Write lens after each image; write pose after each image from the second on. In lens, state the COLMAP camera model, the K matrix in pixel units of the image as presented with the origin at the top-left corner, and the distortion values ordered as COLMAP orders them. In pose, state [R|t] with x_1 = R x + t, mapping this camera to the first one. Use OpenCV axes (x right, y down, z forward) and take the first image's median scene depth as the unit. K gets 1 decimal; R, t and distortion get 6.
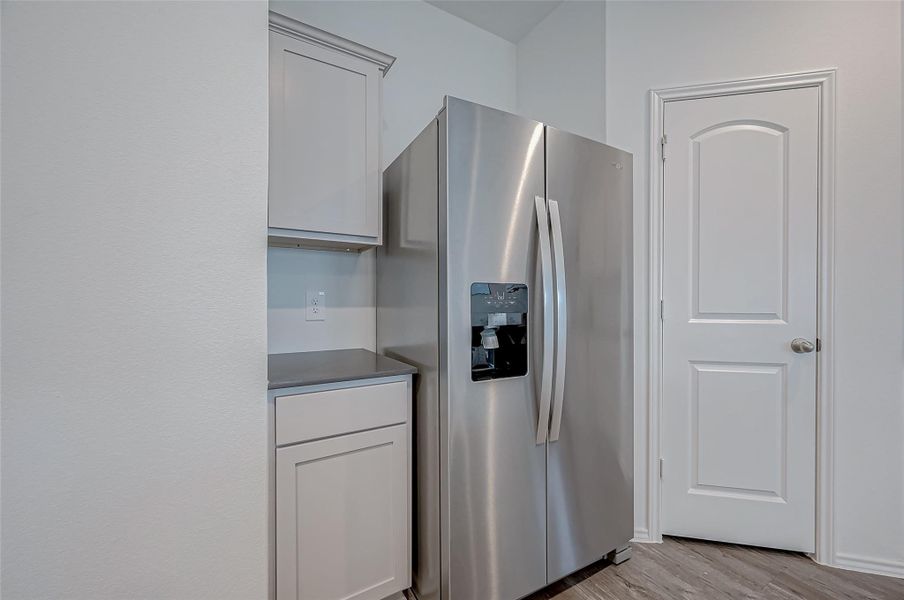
lens RADIAL K [[368.6, 0, 474.6], [0, 368.6, 304.8], [0, 0, 1]] dist [-0.000345, -0.000027]
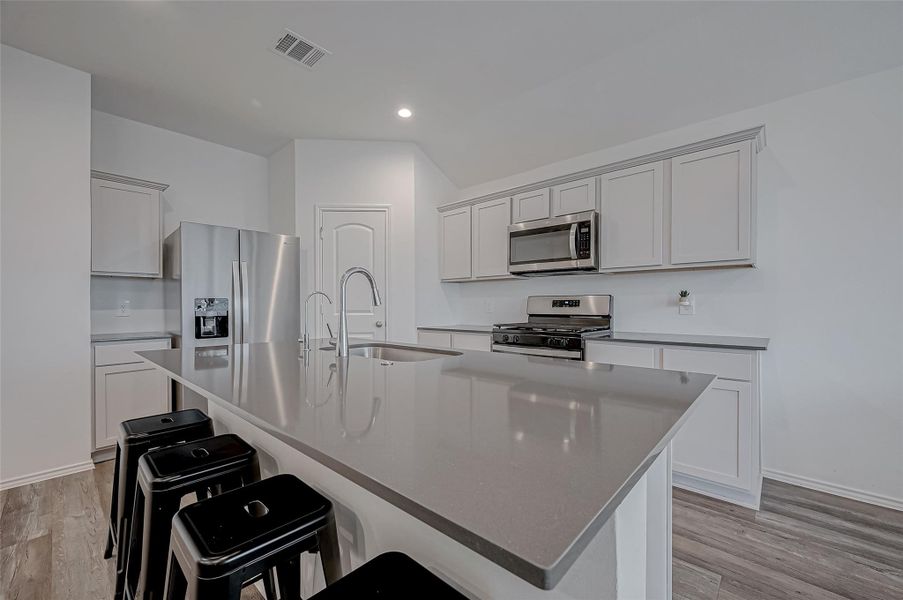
lens RADIAL K [[360.5, 0, 456.3], [0, 360.5, 305.2], [0, 0, 1]] dist [0.000829, 0.000040]
pose [[0.962390, -0.005512, 0.271615, 0.737623], [0.006500, 0.999975, -0.002738, 0.002647], [-0.271593, 0.004401, 0.962402, -1.286948]]
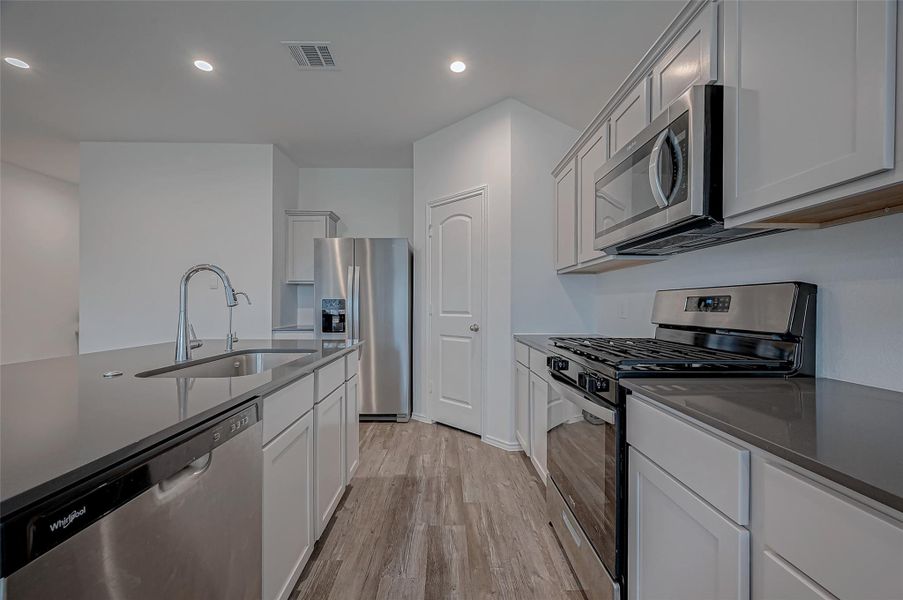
lens RADIAL K [[356.4, 0, 453.1], [0, 356.4, 304.2], [0, 0, 1]] dist [-0.002411, -0.000059]
pose [[0.868058, -0.004783, -0.496439, 1.743033], [0.002863, 0.999985, -0.004628, -0.003921], [0.496454, 0.002596, 0.868059, -0.693061]]
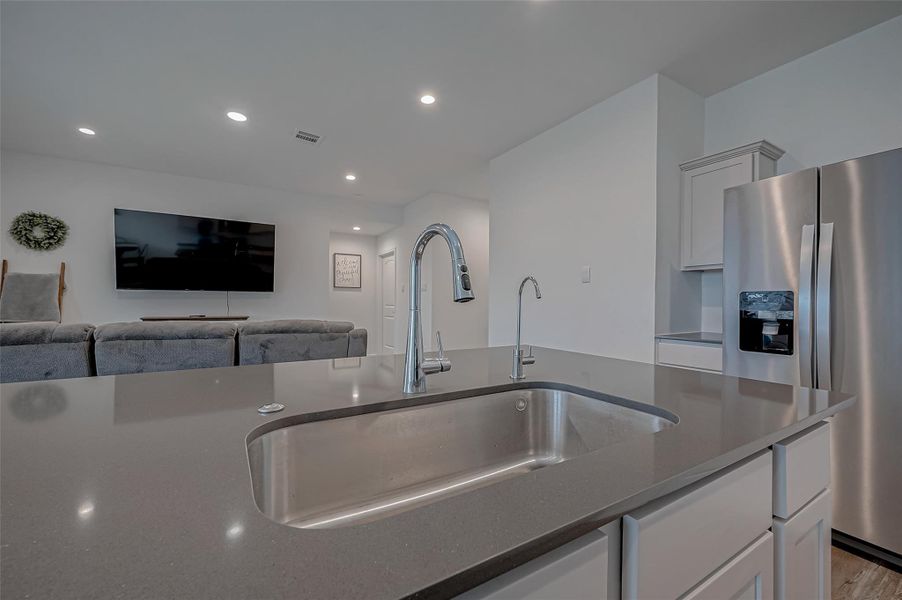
lens RADIAL K [[359.0, 0, 444.8], [0, 359.0, 299.1], [0, 0, 1]] dist [-0.000865, -0.000425]
pose [[-0.028624, -0.008086, -0.999558, 1.243575], [-0.006433, 0.999948, -0.007905, -0.003343], [0.999570, 0.006204, -0.028674, -0.189506]]
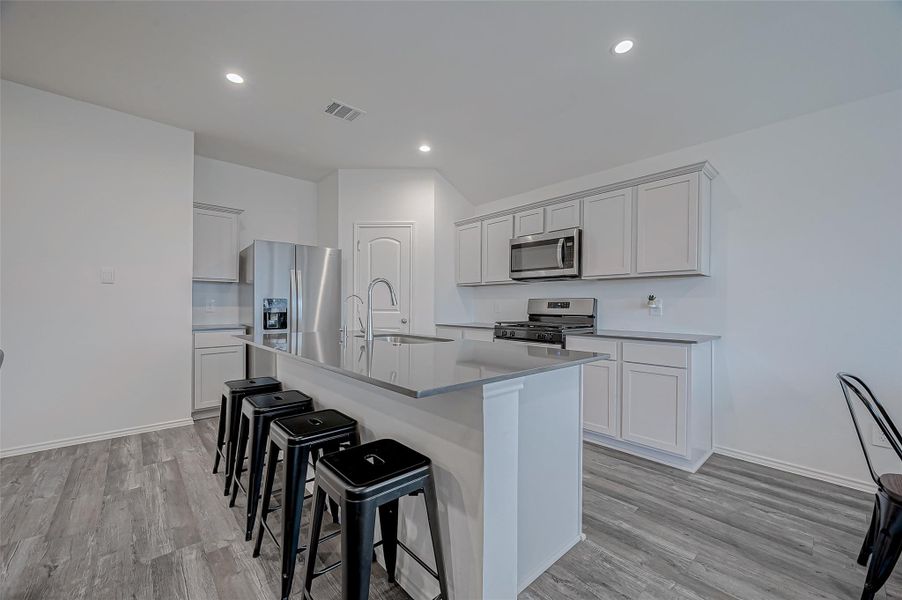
lens RADIAL K [[355.3, 0, 454.9], [0, 355.3, 303.6], [0, 0, 1]] dist [0.001716, 0.000273]
pose [[0.984785, 0.003645, 0.173741, 0.795206], [-0.002353, 0.999968, -0.007643, 0.001828], [-0.173764, 0.007118, 0.984762, -1.687354]]
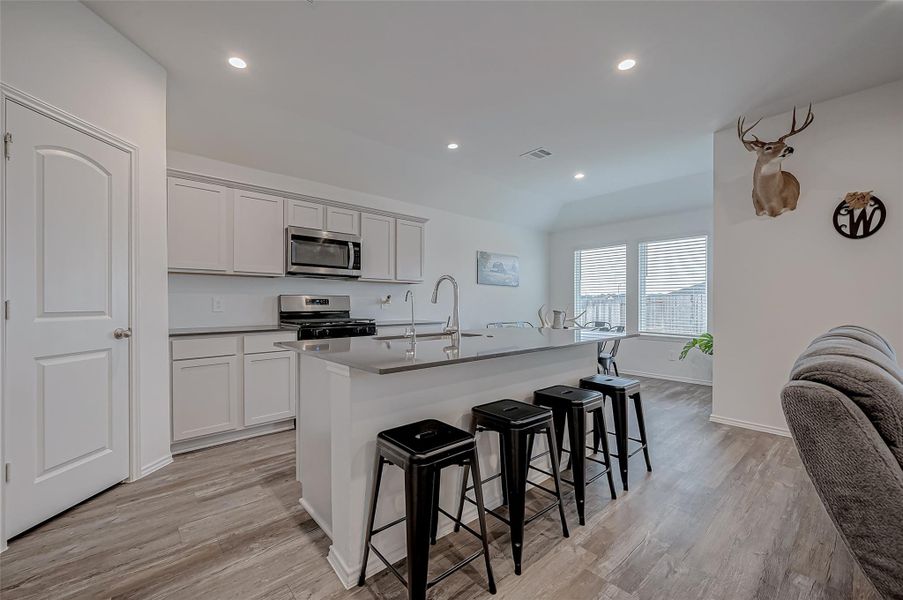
lens RADIAL K [[363.7, 0, 437.1], [0, 363.7, 304.1], [0, 0, 1]] dist [0.002093, 0.000427]
pose [[-0.140982, -0.006977, 0.989988, -0.648706], [0.002474, 0.999970, 0.007400, -0.008888], [-0.990009, 0.003493, -0.140961, 0.004912]]
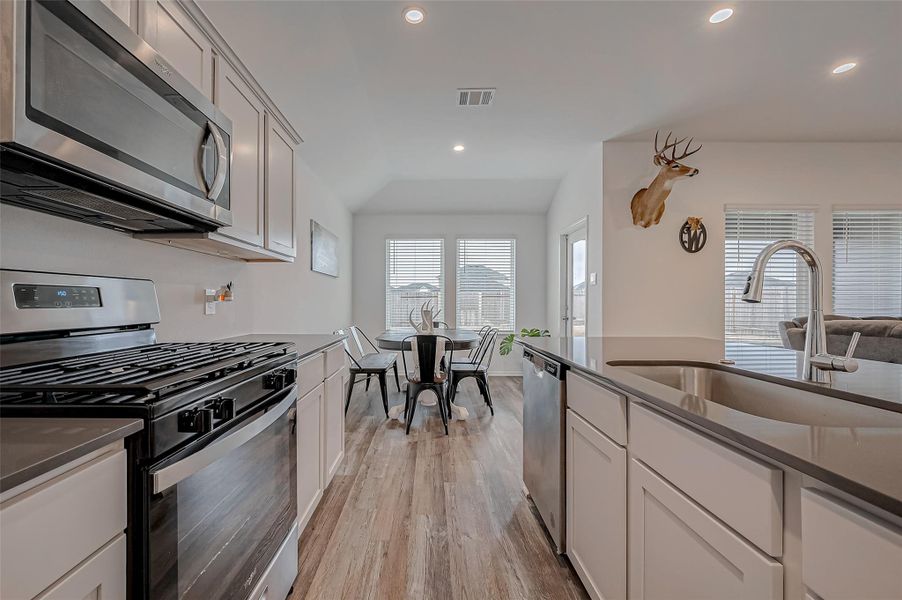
lens RADIAL K [[372.2, 0, 422.6], [0, 372.2, 297.2], [0, 0, 1]] dist [0.000212, 0.000108]
pose [[-0.832994, -0.001914, 0.553278, 0.916048], [-0.004630, 0.999983, -0.003510, -0.008651], [-0.553262, -0.005485, -0.832989, 0.655001]]
